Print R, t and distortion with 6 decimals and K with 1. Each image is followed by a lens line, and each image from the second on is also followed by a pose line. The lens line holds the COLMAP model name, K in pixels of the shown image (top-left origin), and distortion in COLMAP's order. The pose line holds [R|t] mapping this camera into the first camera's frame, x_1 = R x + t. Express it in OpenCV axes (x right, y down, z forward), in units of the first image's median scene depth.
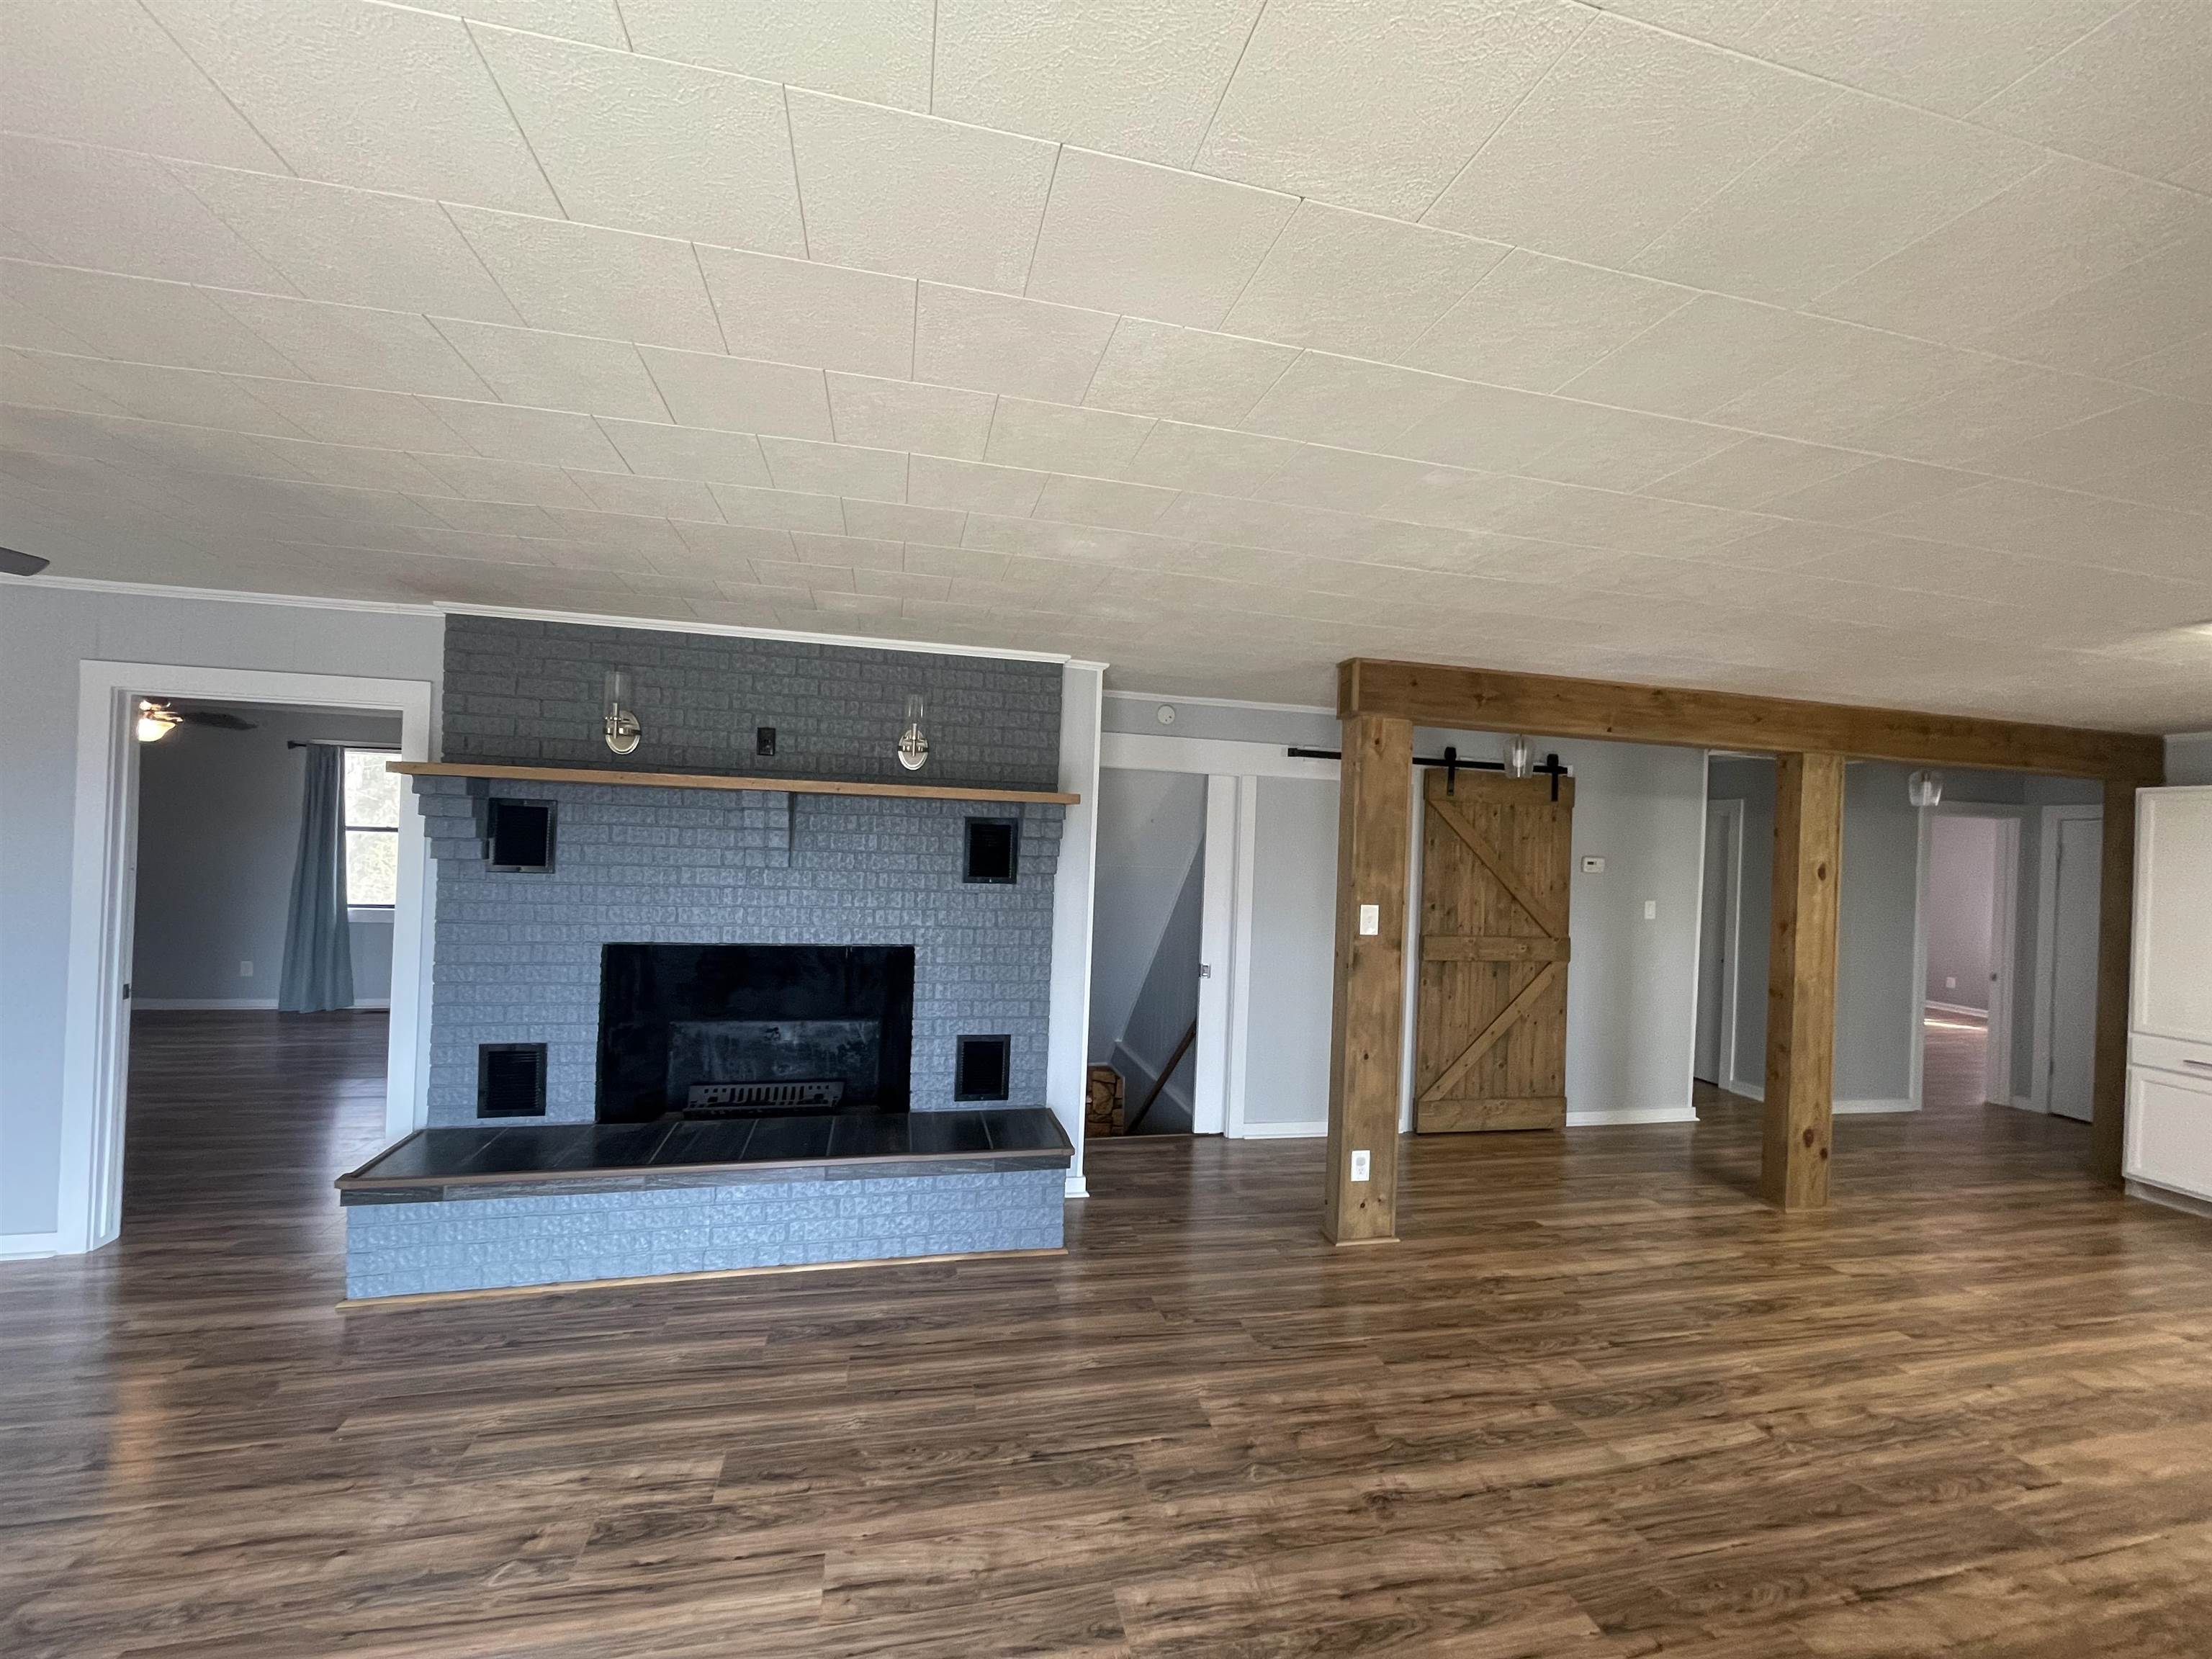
lens RADIAL K [[887.8, 0, 1103.3], [0, 887.8, 847.2], [0, 0, 1]] dist [-0.007619, 0.000186]
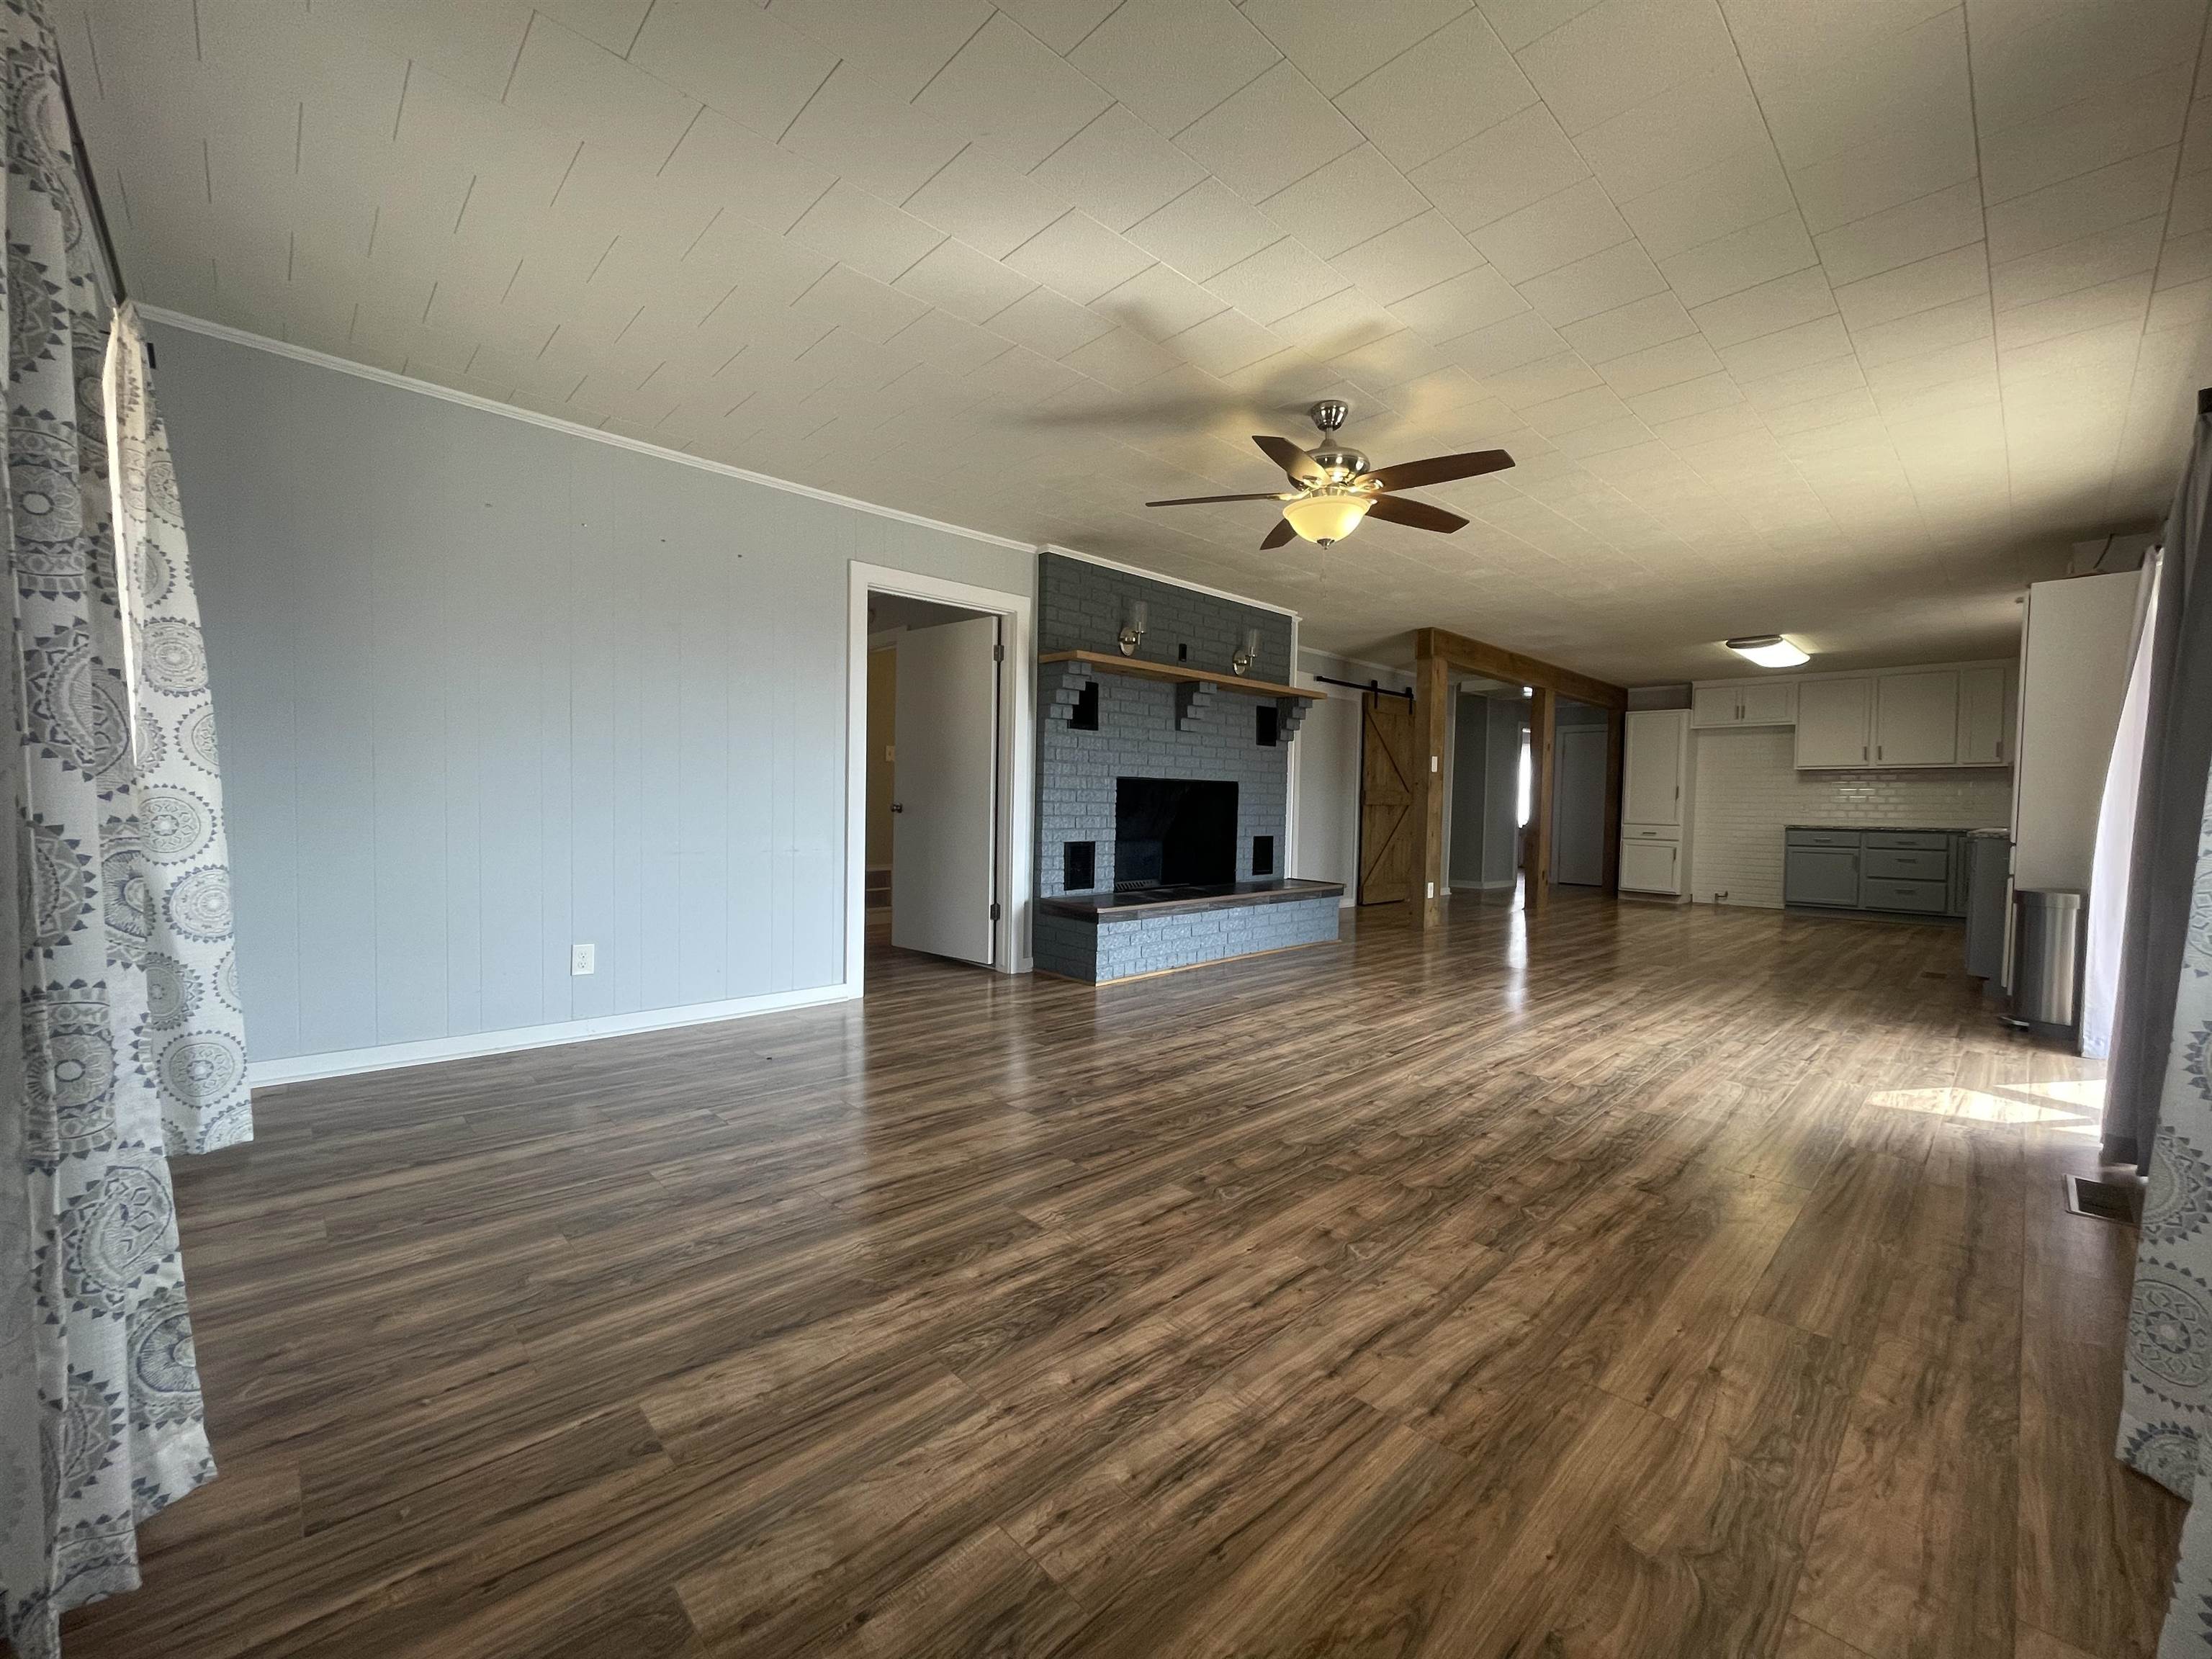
lens RADIAL K [[887.8, 0, 1110.9], [0, 887.8, 853.5], [0, 0, 1]] dist [-0.007619, 0.000186]
pose [[0.863735, -0.054748, 0.500964, -1.055965], [0.024130, 0.997434, 0.067400, 0.106325], [-0.503368, -0.046127, 0.862840, -0.270734]]
